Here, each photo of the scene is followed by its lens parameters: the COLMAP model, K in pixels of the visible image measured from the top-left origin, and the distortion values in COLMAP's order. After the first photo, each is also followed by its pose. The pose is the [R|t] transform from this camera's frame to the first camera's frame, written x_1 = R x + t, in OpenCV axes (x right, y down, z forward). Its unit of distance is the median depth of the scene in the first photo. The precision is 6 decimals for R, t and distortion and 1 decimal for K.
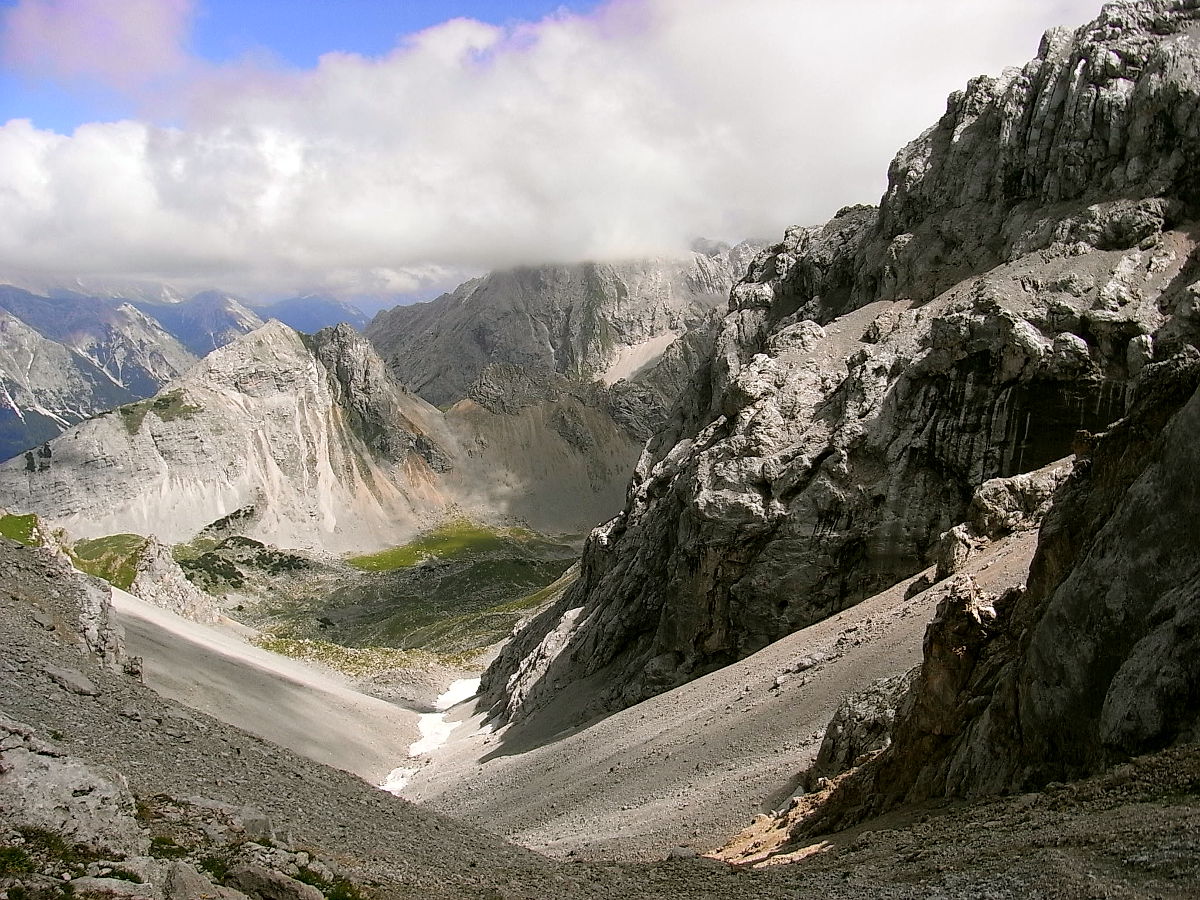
lens RADIAL K [[1018.6, 0, 619.8], [0, 1018.6, 438.2], [0, 0, 1]] dist [-0.119219, 0.079928]
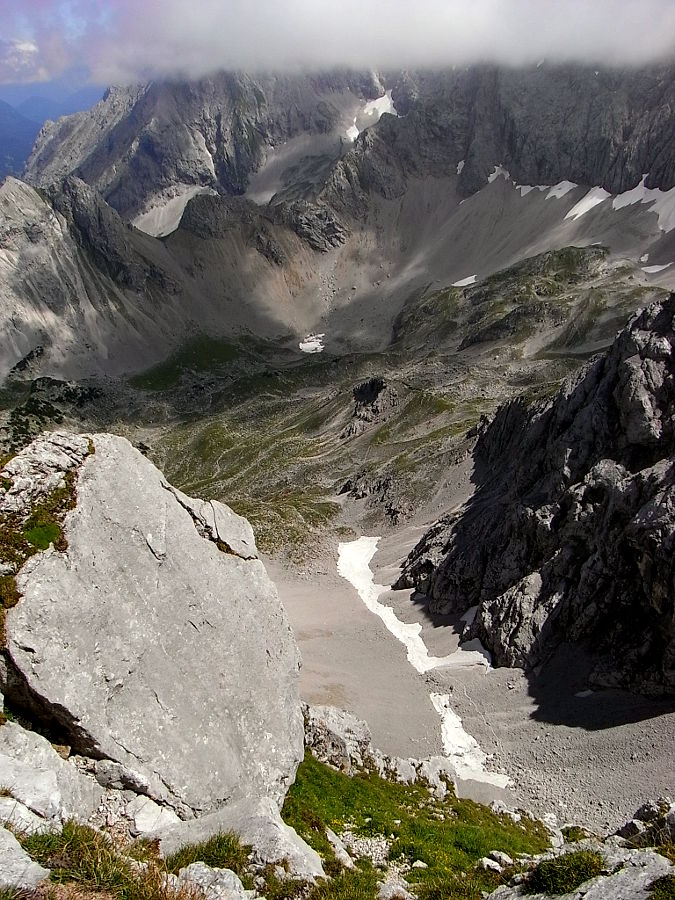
lens RADIAL K [[763.9, 0, 323.3], [0, 763.9, 476.8], [0, 0, 1]] dist [-0.119219, 0.079928]
pose [[0.991452, -0.111566, 0.067640, -0.078419], [0.080681, 0.931702, 0.354149, -0.073581], [-0.102531, -0.345665, 0.932740, 0.011814]]
